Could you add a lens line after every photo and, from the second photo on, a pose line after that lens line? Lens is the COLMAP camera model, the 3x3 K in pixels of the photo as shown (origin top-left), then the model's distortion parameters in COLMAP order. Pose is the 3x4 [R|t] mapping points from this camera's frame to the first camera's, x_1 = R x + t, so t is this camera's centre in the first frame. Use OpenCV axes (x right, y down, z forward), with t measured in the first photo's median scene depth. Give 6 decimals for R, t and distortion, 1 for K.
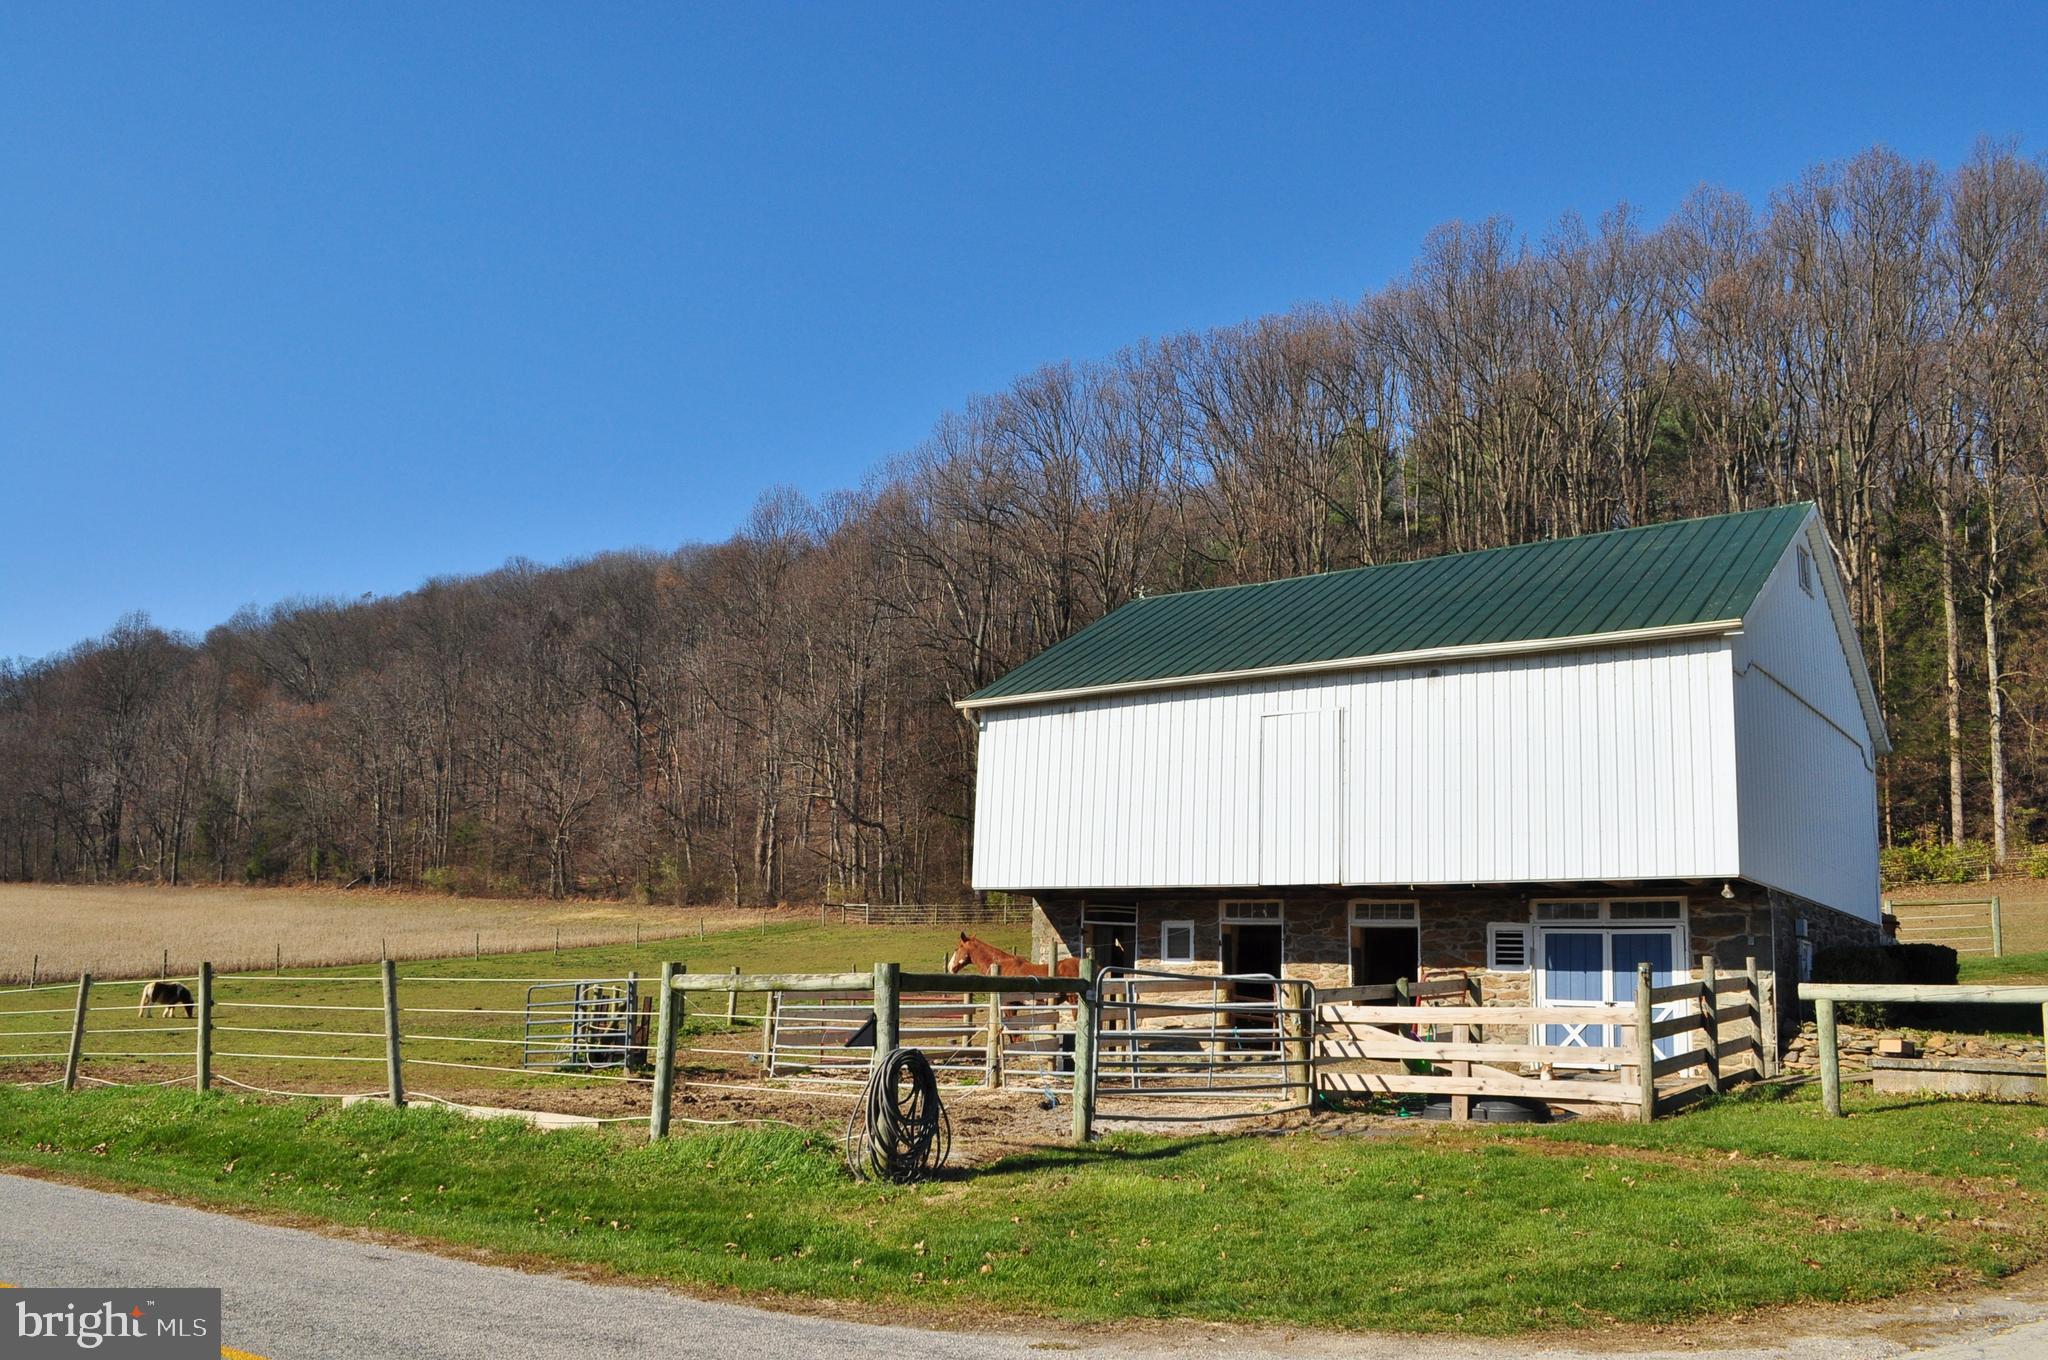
lens RADIAL K [[1603.7, 0, 1024.0], [0, 1603.7, 680.0], [0, 0, 1]] dist [-0.096189, 0.016892]
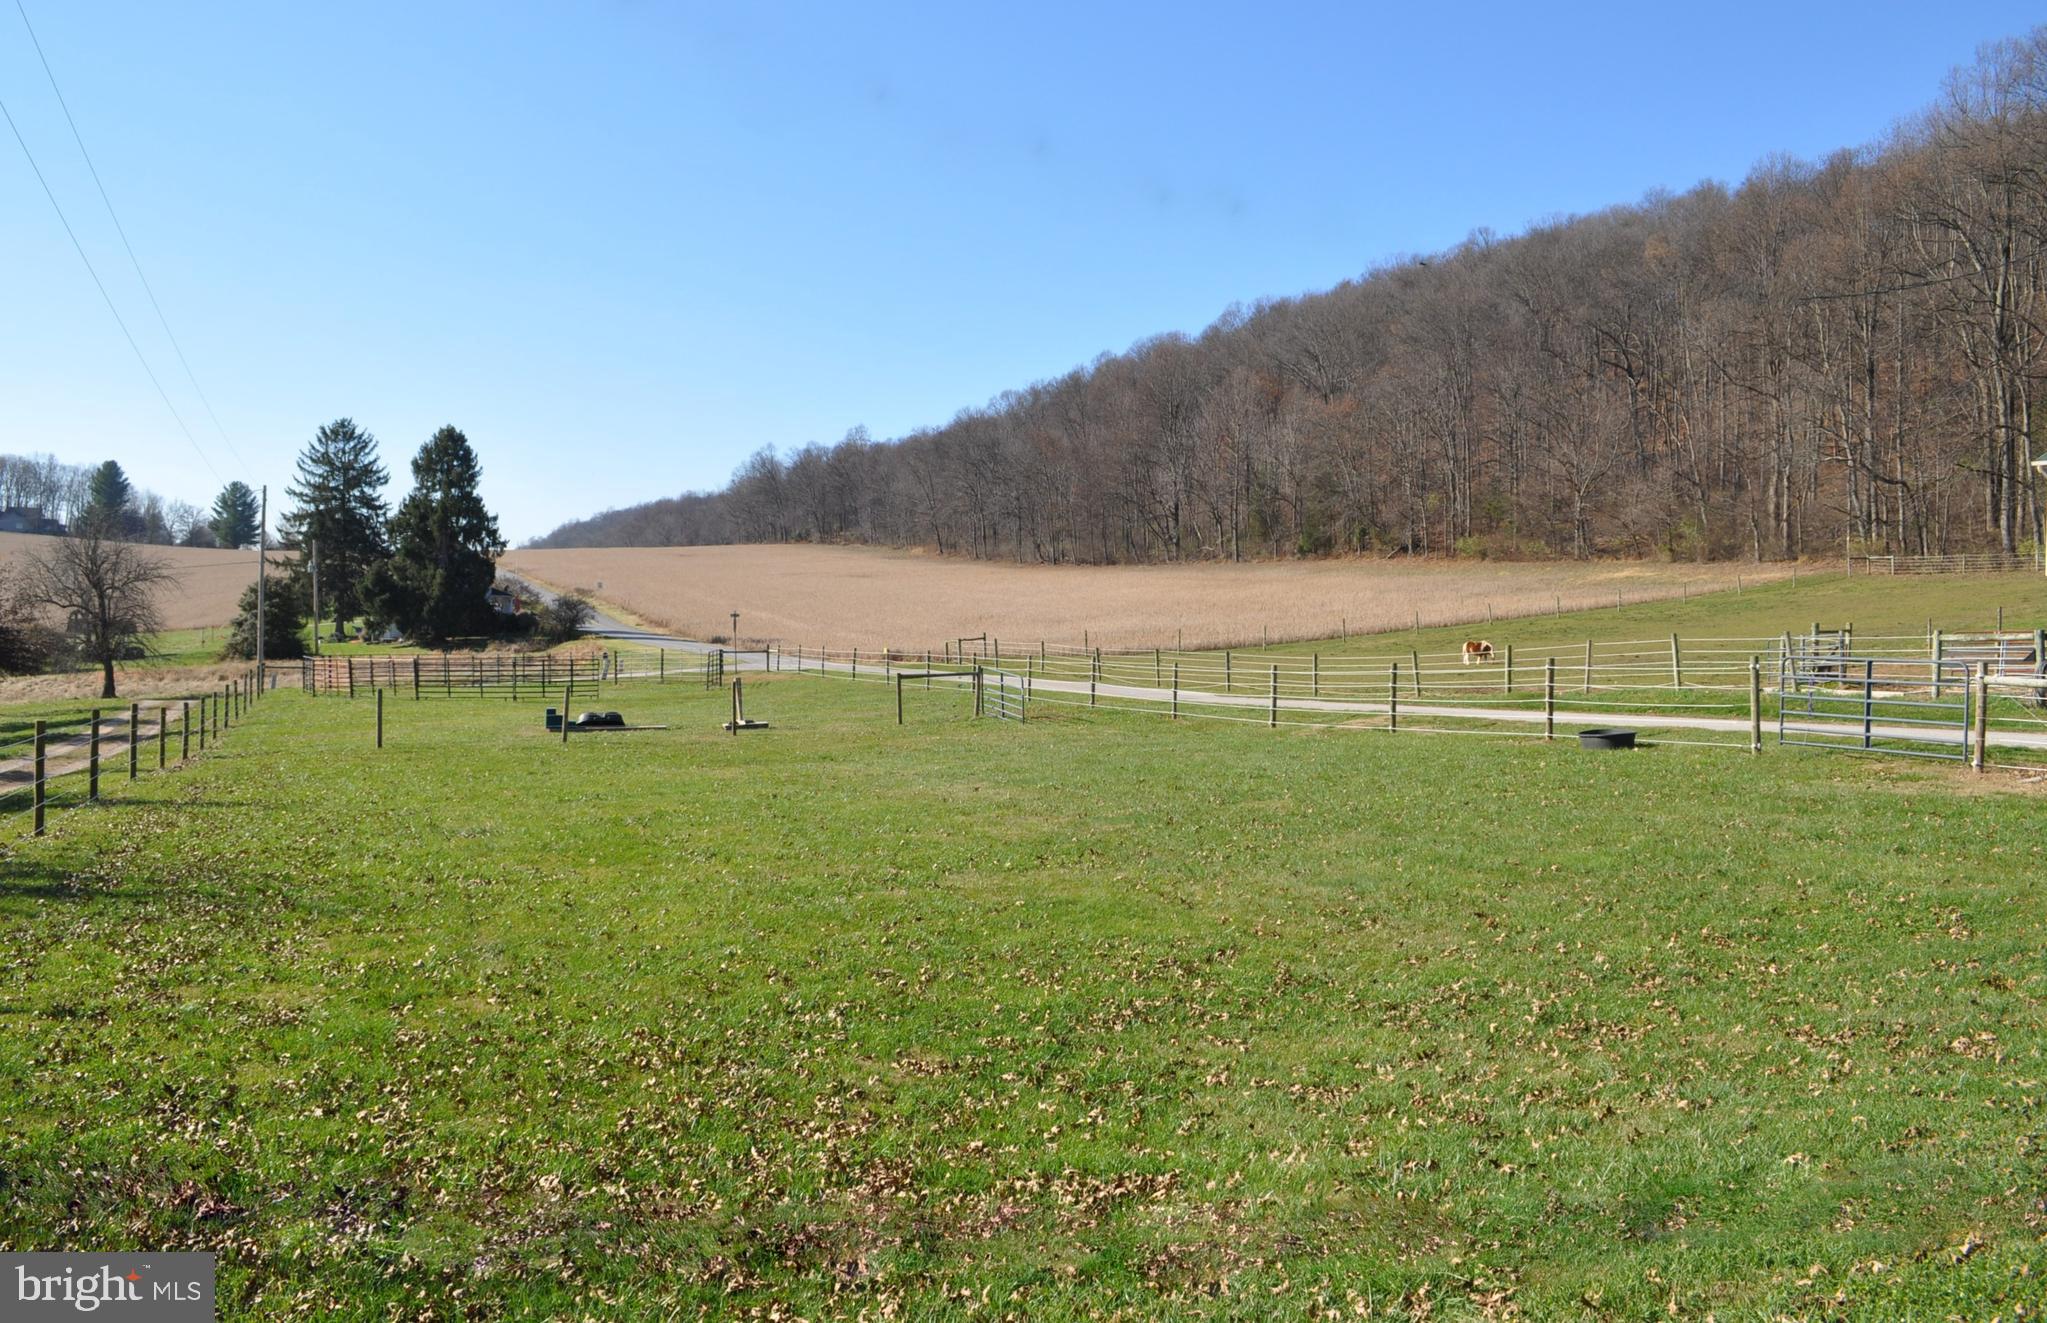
lens RADIAL K [[1638.0, 0, 954.3], [0, 1638.0, 662.9], [0, 0, 1]] dist [-0.087490, 0.006427]
pose [[0.823005, -0.003169, -0.568026, -0.040160], [0.120395, 0.978239, 0.168980, -0.195275], [0.555129, -0.207459, 0.805476, -0.965428]]
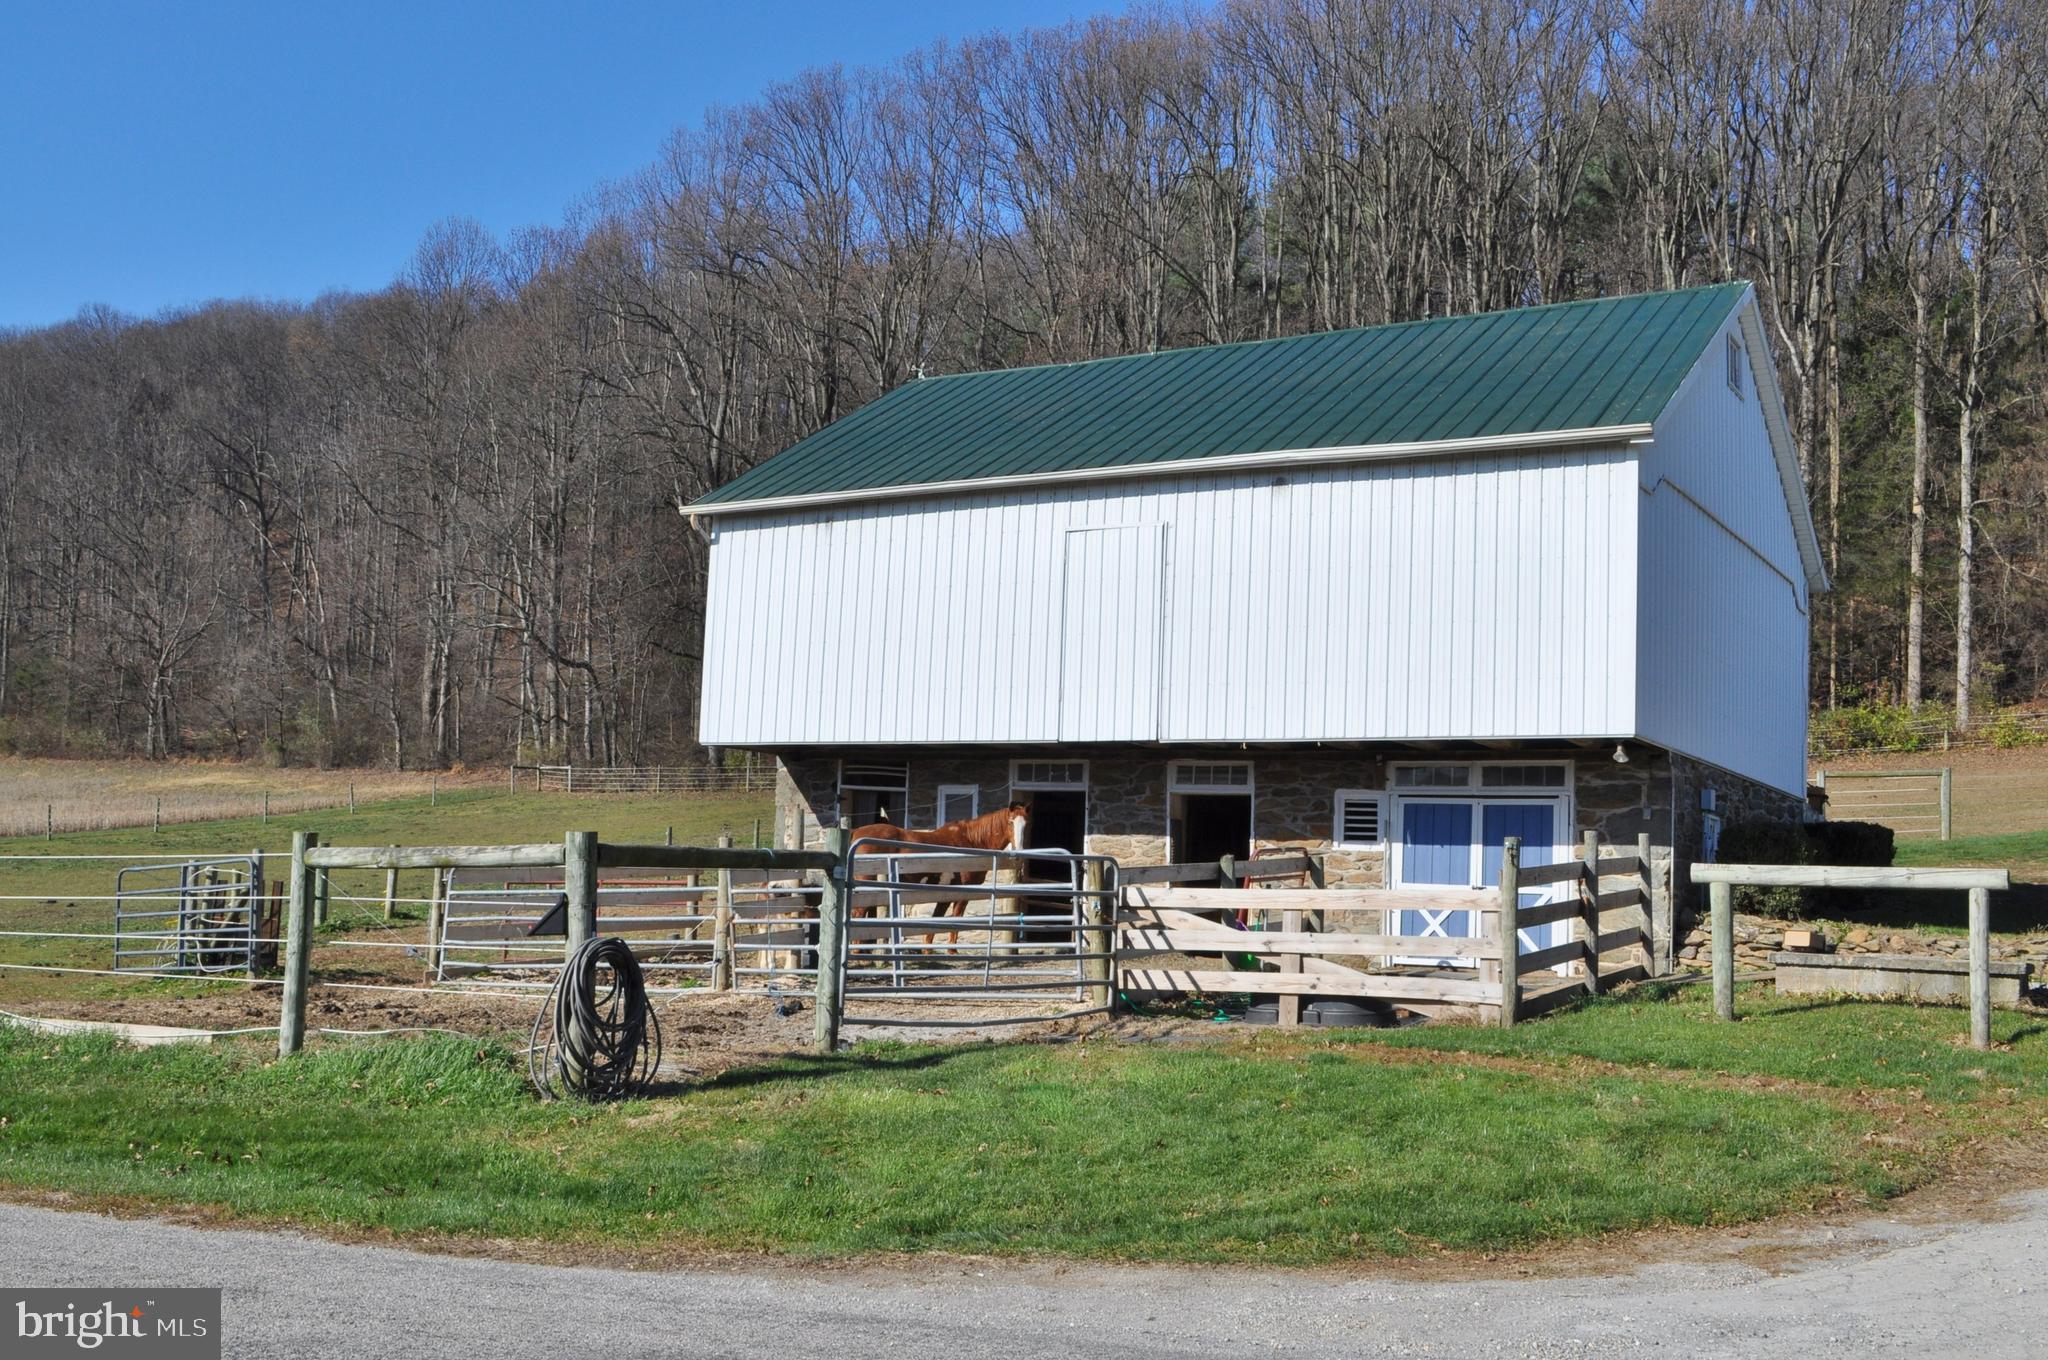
lens RADIAL K [[2045.7, 0, 1024.0], [0, 2045.7, 680.0], [0, 0, 1]] dist [-0.072581, 0.008444]
pose [[0.992624, 0.008547, 0.120933, 0.004569], [-0.020084, 0.995322, 0.094506, 0.000543], [-0.119560, -0.096238, 0.988152, -0.011649]]
